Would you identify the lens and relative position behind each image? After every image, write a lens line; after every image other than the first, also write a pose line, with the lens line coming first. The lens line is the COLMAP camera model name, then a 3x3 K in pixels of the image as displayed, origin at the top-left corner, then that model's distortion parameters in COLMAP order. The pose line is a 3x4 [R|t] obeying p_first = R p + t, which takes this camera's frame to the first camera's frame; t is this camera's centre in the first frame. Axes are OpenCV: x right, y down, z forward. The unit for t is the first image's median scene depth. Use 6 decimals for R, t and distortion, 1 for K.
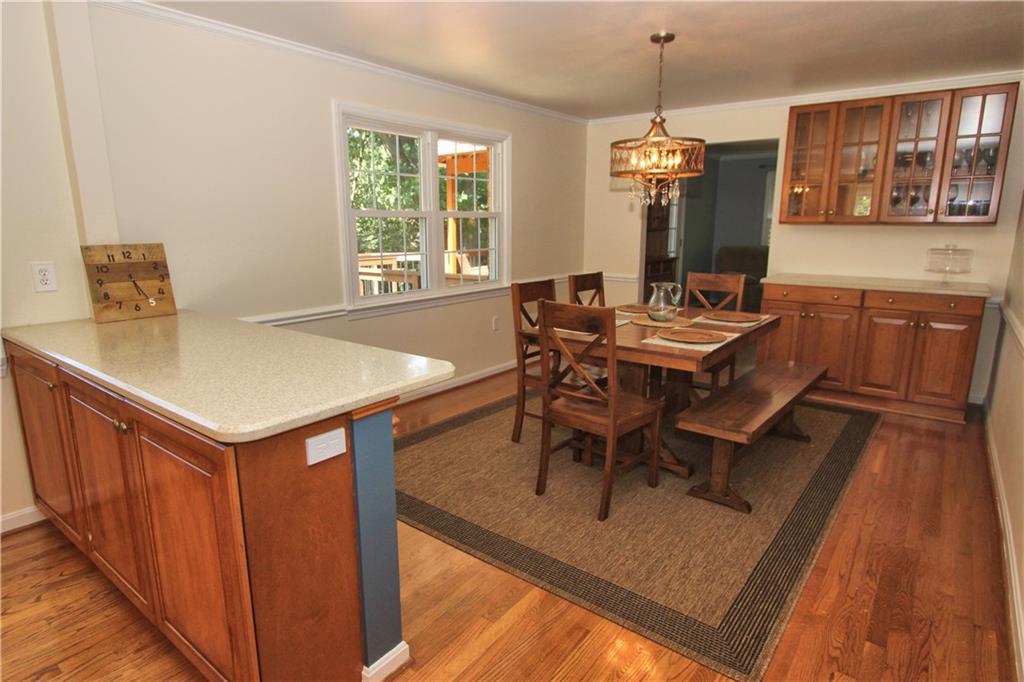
lens RADIAL K [[554.1, 0, 511.5], [0, 554.1, 341.9], [0, 0, 1]] dist [-0.013848, 0.000535]
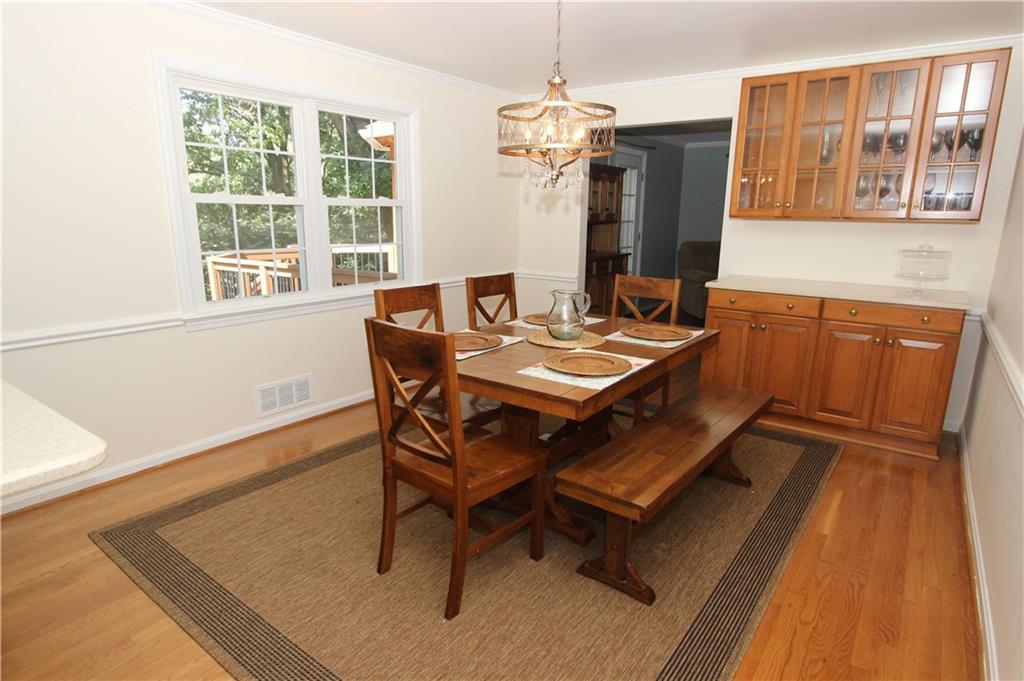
lens RADIAL K [[554.1, 0, 512.1], [0, 554.1, 342.6], [0, 0, 1]] dist [-0.013848, 0.000535]
pose [[0.999598, 0.007718, 0.027288, 0.153000], [-0.008209, 0.999806, 0.017930, -0.040169], [-0.027145, -0.018146, 0.999467, 0.183183]]
